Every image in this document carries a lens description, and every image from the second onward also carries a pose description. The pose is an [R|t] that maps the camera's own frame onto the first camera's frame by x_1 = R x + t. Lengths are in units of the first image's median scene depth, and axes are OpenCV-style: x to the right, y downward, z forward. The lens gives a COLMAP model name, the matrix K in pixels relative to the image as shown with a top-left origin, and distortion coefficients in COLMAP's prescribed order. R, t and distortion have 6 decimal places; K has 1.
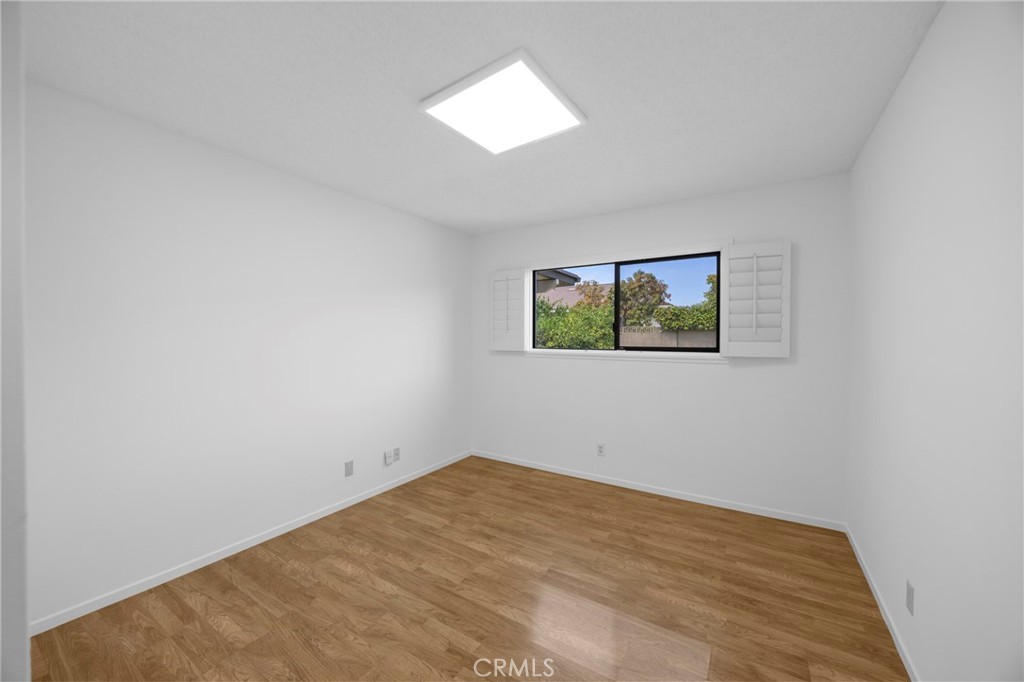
lens RADIAL K [[387.8, 0, 511.9], [0, 387.8, 340.2], [0, 0, 1]] dist [0.000934, -0.001077]
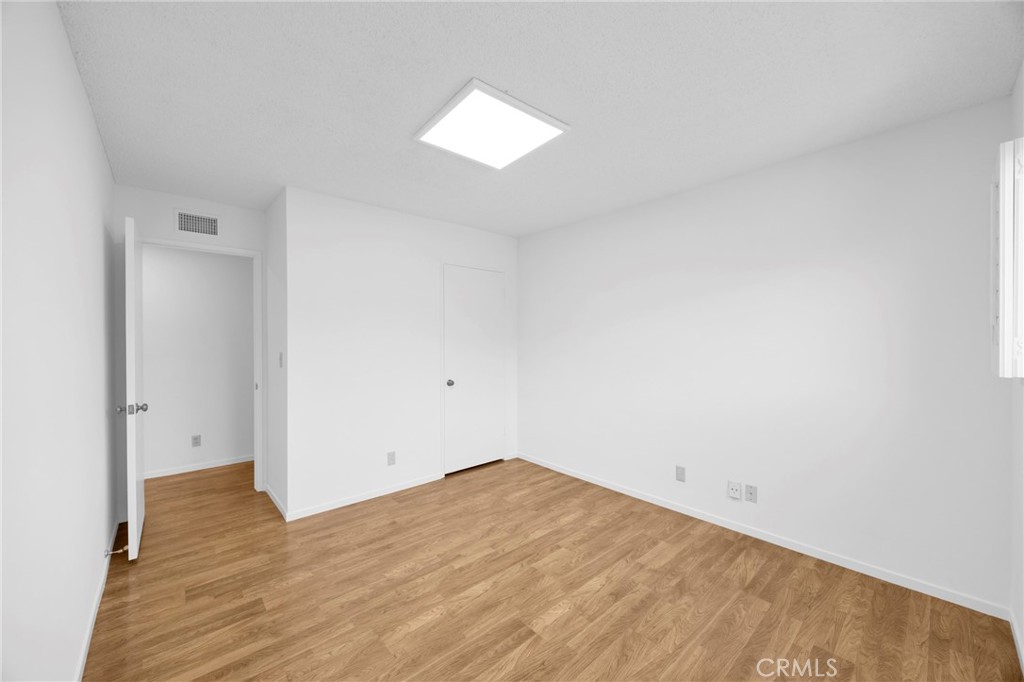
lens RADIAL K [[387.8, 0, 513.6], [0, 387.8, 341.1], [0, 0, 1]] dist [0.000934, -0.001077]
pose [[-0.278511, 0.003861, -0.960425, 0.774148], [-0.002012, 0.999987, 0.004604, -0.012220], [0.960431, 0.003215, -0.278500, 1.045251]]
